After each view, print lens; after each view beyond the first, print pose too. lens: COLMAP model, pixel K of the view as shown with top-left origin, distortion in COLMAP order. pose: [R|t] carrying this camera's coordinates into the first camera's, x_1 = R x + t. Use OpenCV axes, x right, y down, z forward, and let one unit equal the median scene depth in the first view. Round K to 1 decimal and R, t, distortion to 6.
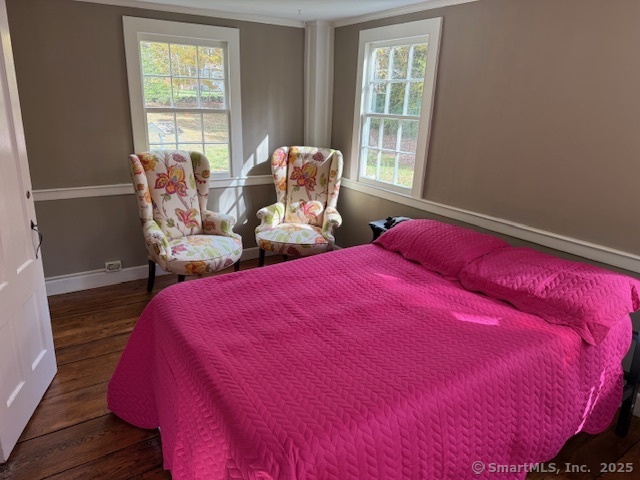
lens RADIAL K [[438.6, 0, 320.9], [0, 438.6, 242.6], [0, 0, 1]] dist [0.042234, -0.006380]
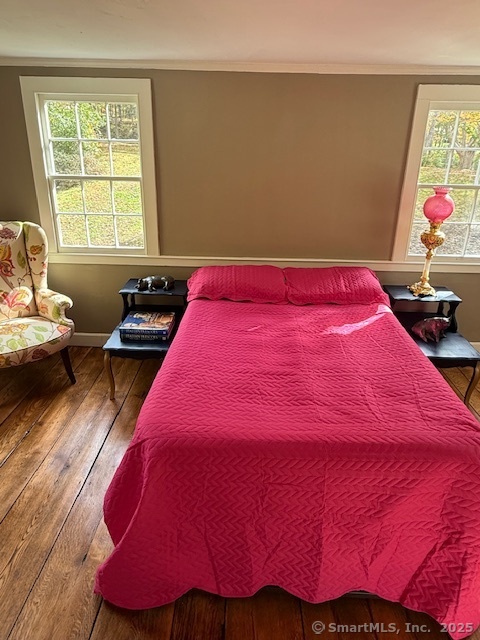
lens RADIAL K [[438.6, 0, 243.3], [0, 438.6, 318.4], [0, 0, 1]] dist [0.042234, -0.006380]
pose [[0.550700, -0.298345, 0.779564, -0.453331], [0.269016, 0.947545, 0.172594, -0.074484], [-0.790165, 0.114668, 0.602073, 0.203985]]
